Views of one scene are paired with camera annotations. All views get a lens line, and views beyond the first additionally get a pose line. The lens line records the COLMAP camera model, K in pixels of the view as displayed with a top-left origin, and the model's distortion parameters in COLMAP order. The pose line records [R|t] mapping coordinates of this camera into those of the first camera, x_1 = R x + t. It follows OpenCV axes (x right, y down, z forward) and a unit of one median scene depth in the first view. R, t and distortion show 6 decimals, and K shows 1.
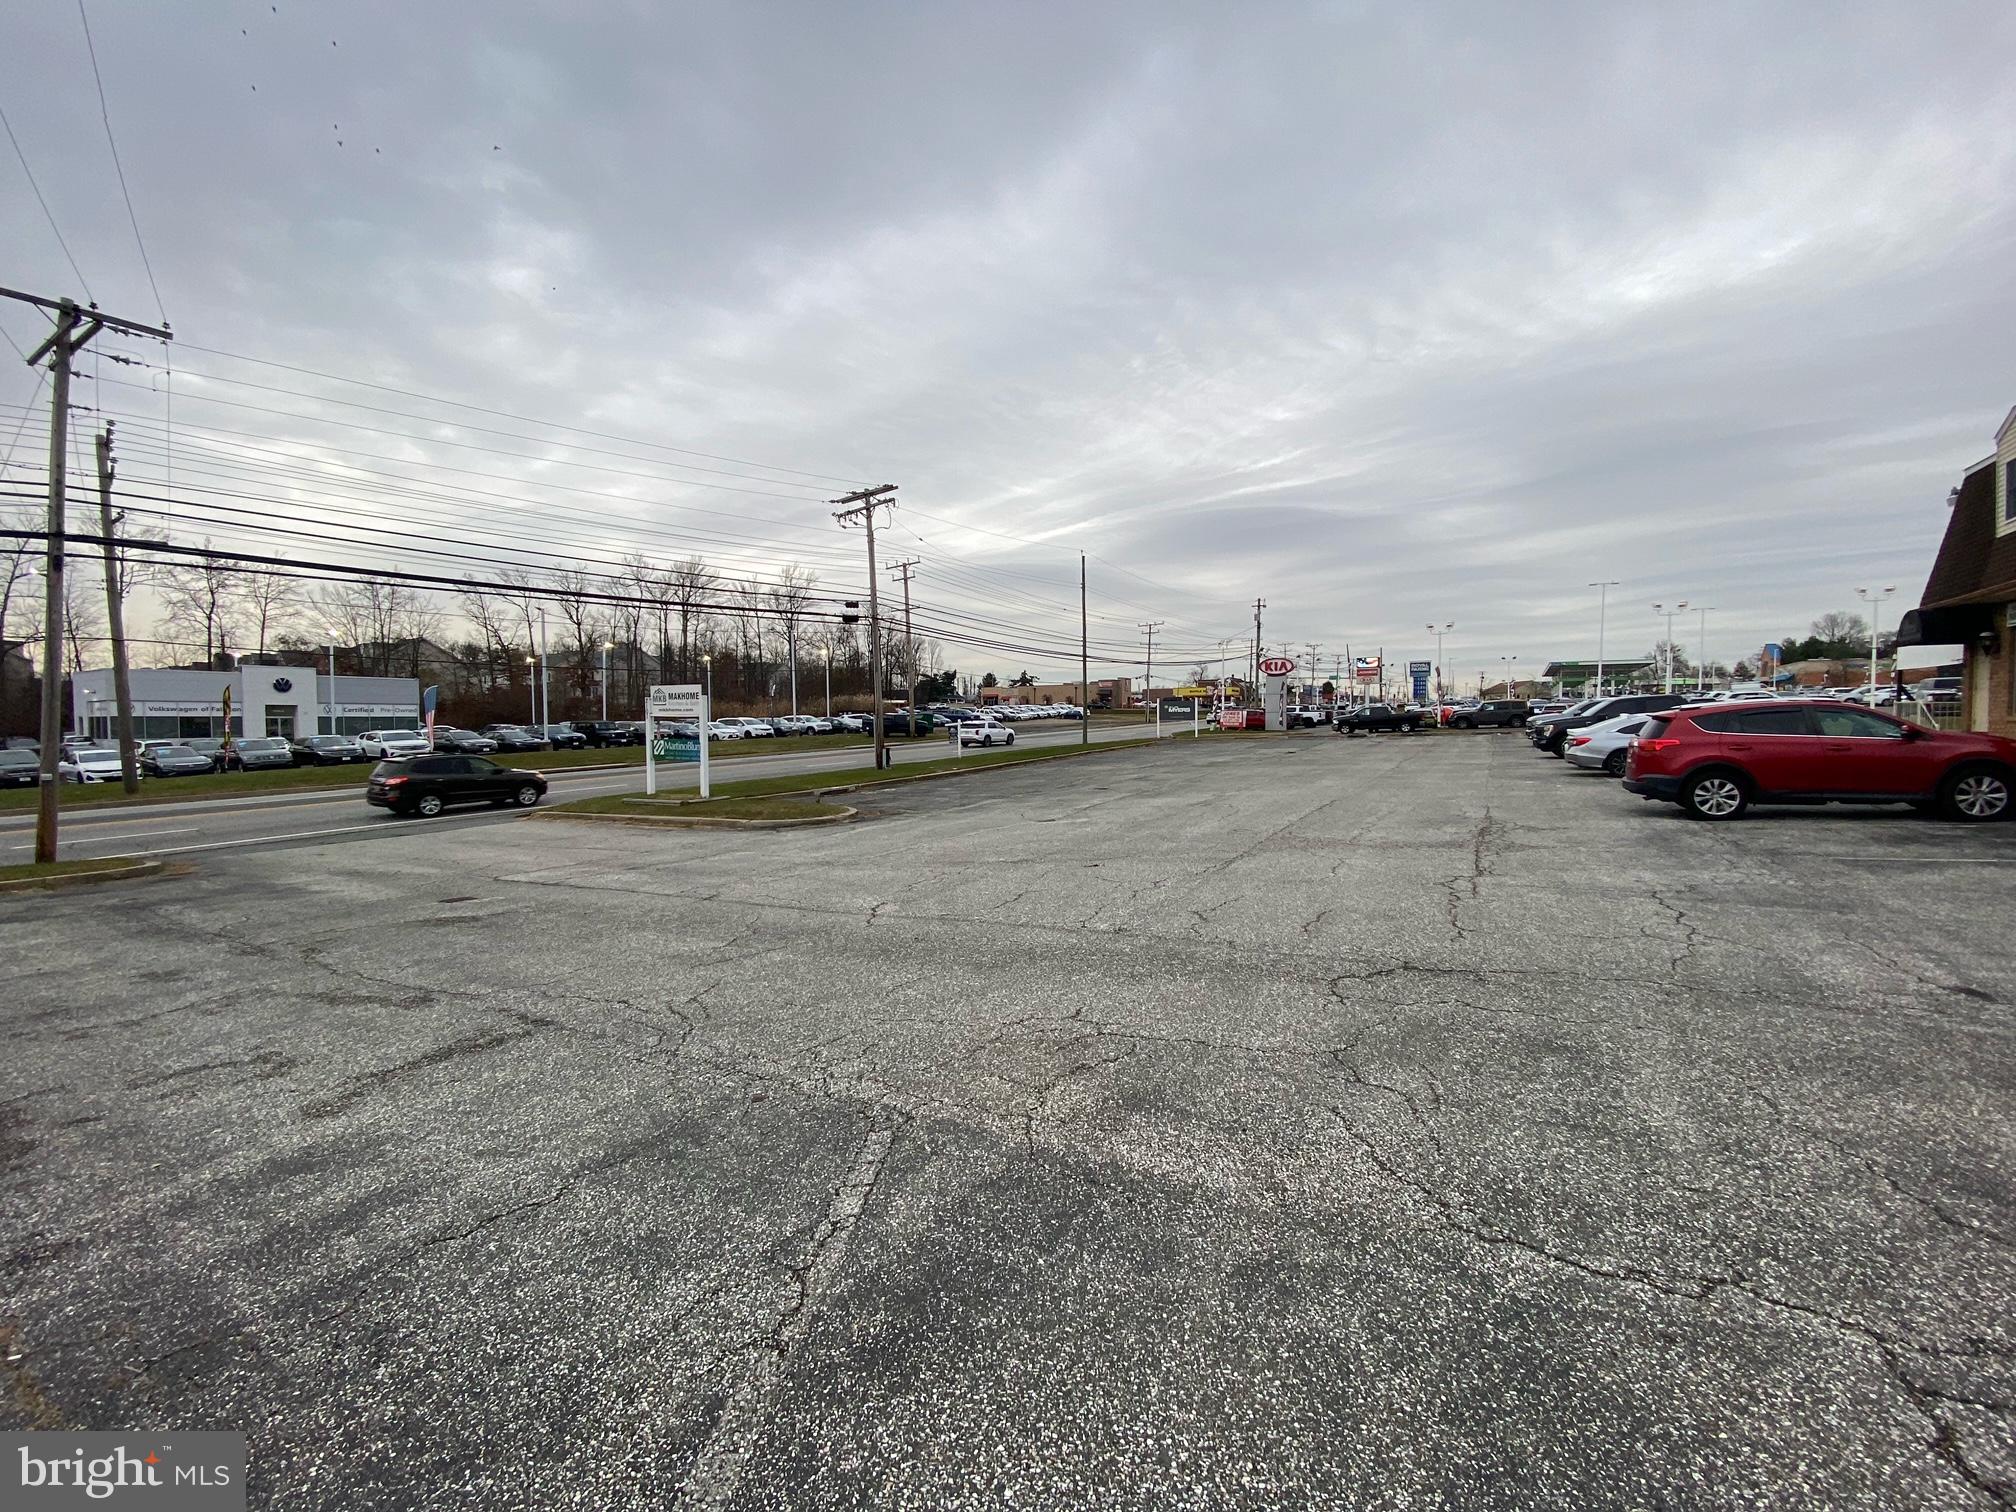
lens RADIAL K [[808.7, 0, 1004.1], [0, 808.7, 761.1], [0, 0, 1]] dist [0.012708, -0.017818]
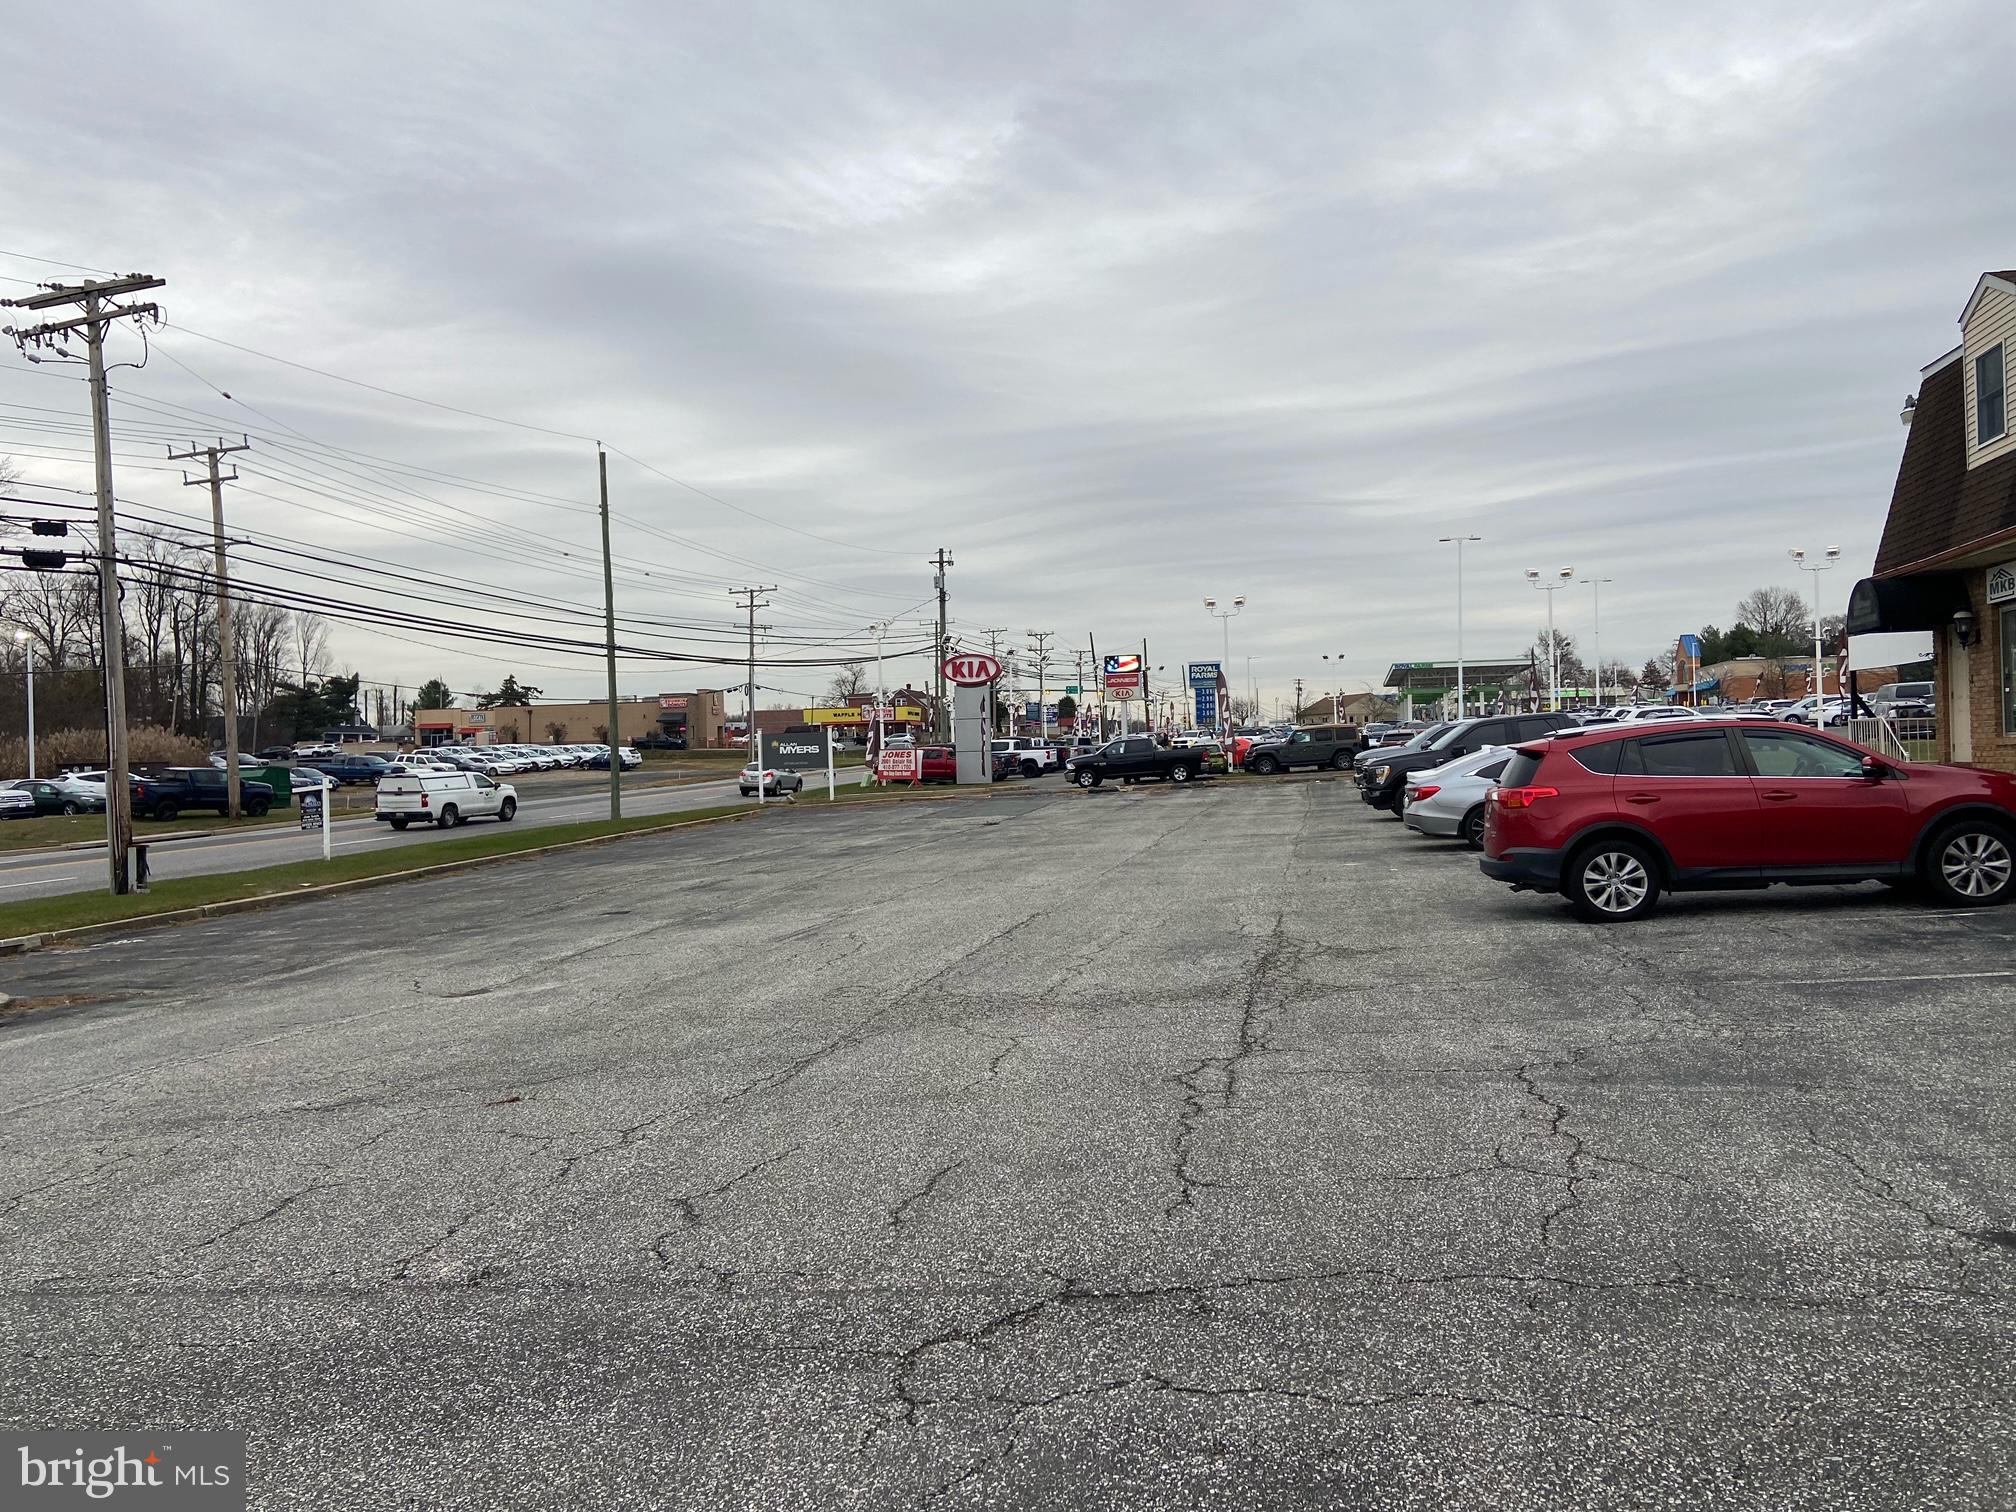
lens RADIAL K [[1500.4, 0, 1008.0], [0, 1500.4, 756.0], [0, 0, 1]] dist [0.129511, -0.167488]
pose [[0.943383, -0.017608, 0.331237, 0.030220], [0.037230, 0.997901, -0.052988, -0.001954], [-0.329608, 0.062320, 0.942059, 0.027867]]
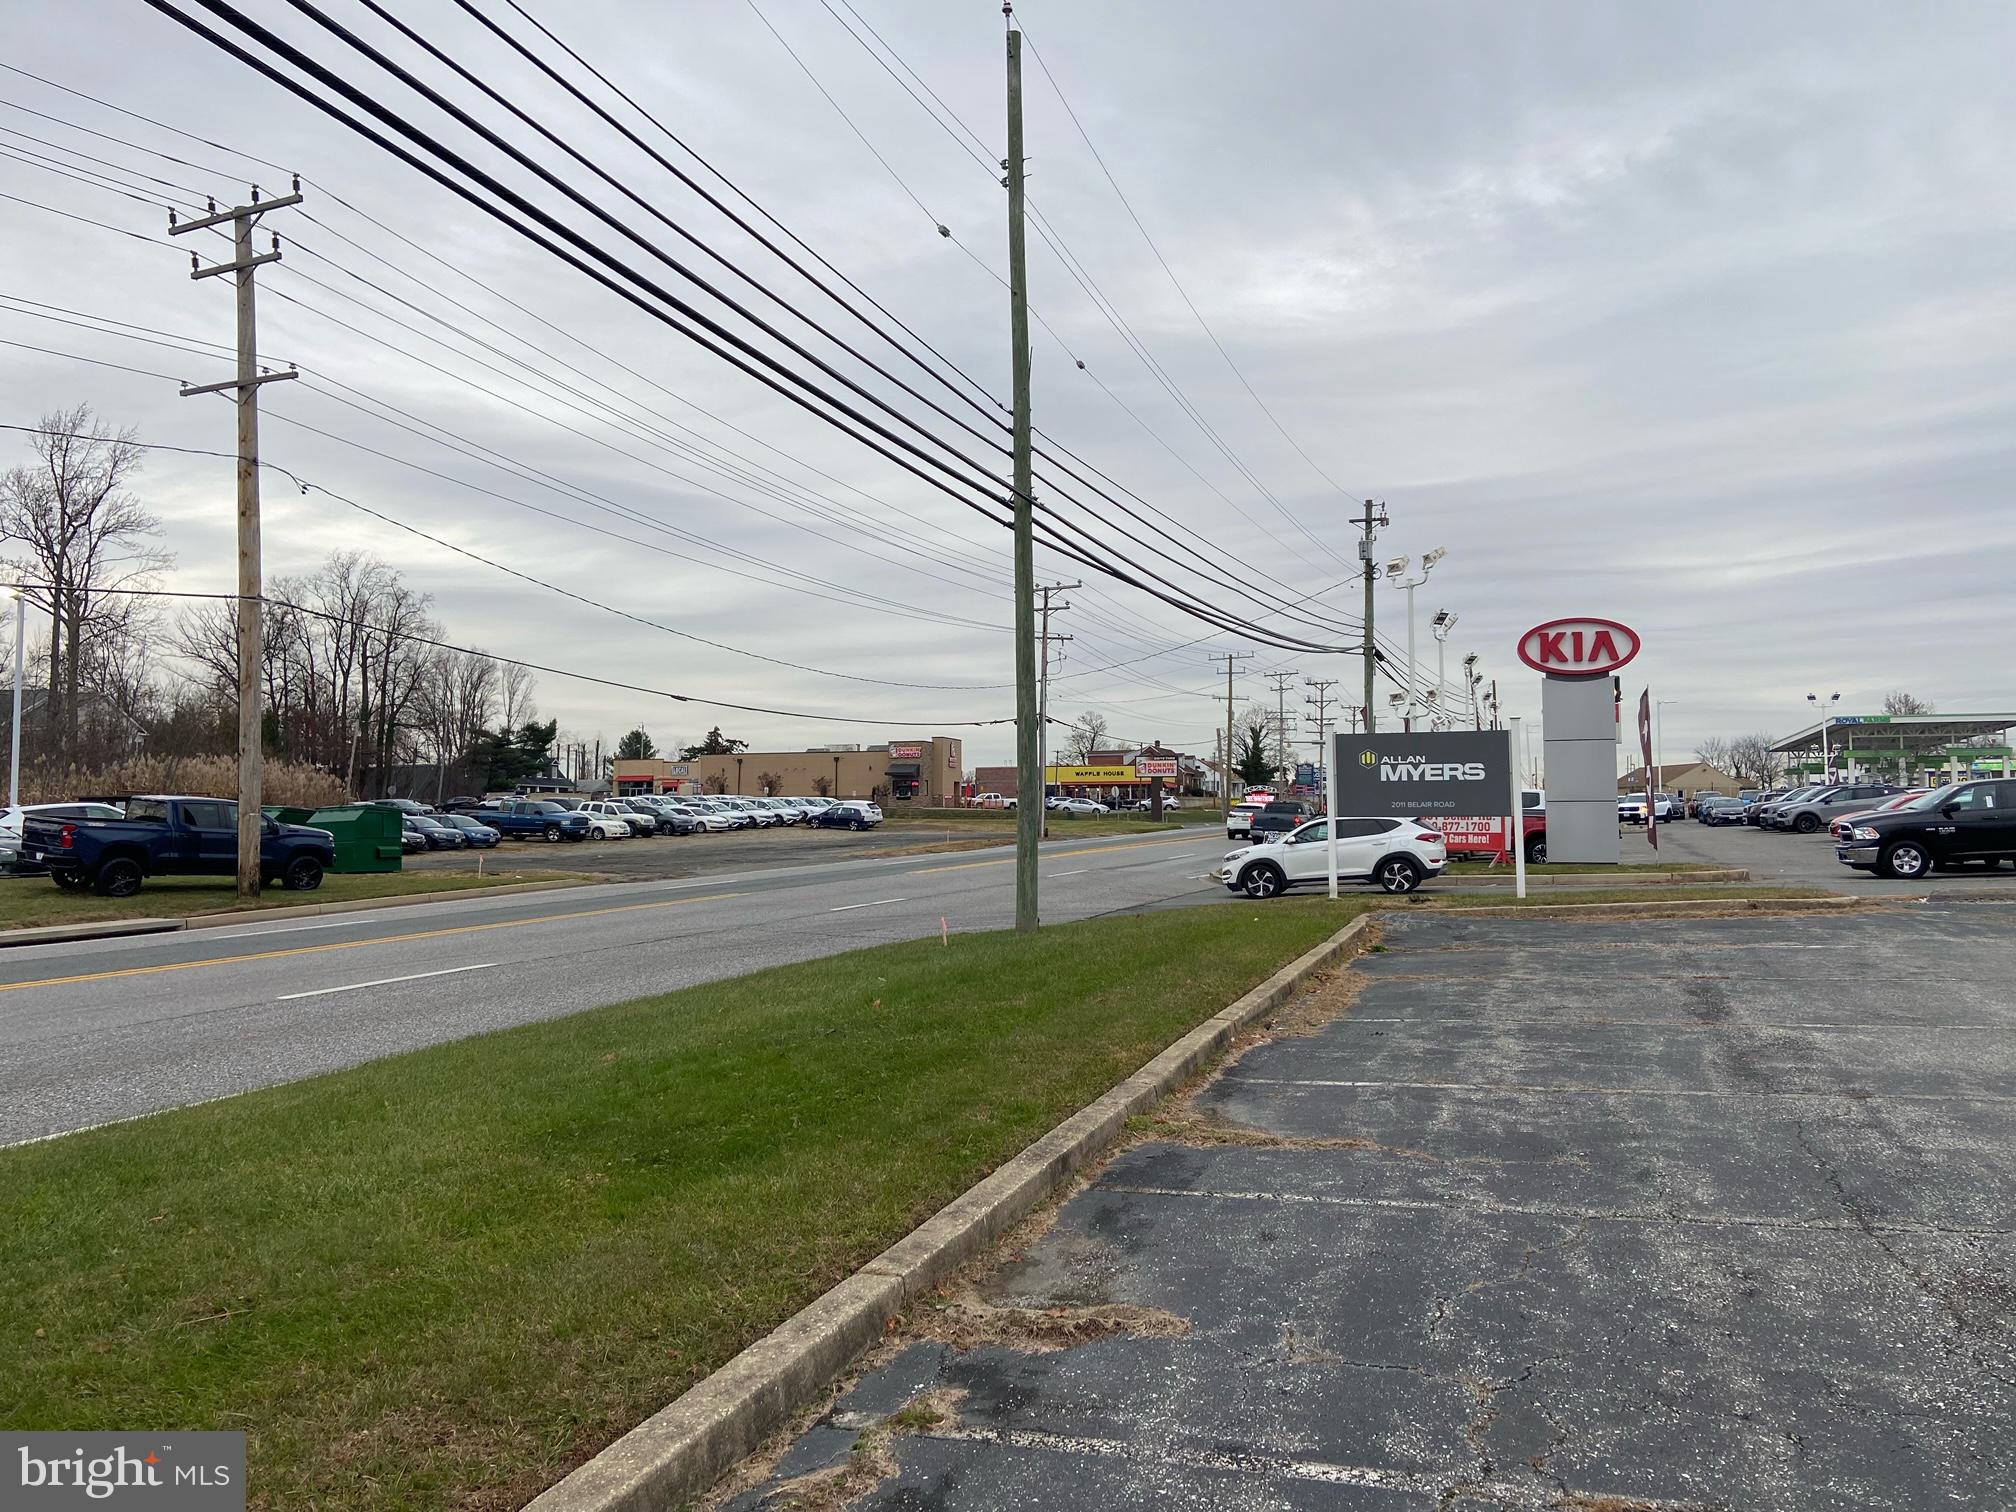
lens RADIAL K [[1500.4, 0, 1008.0], [0, 1500.4, 756.0], [0, 0, 1]] dist [0.129511, -0.167488]
pose [[0.976245, 0.015102, 0.216142, 0.021776], [0.007526, 0.994602, -0.103488, -0.043483], [-0.216538, 0.102656, 0.970862, 1.066247]]
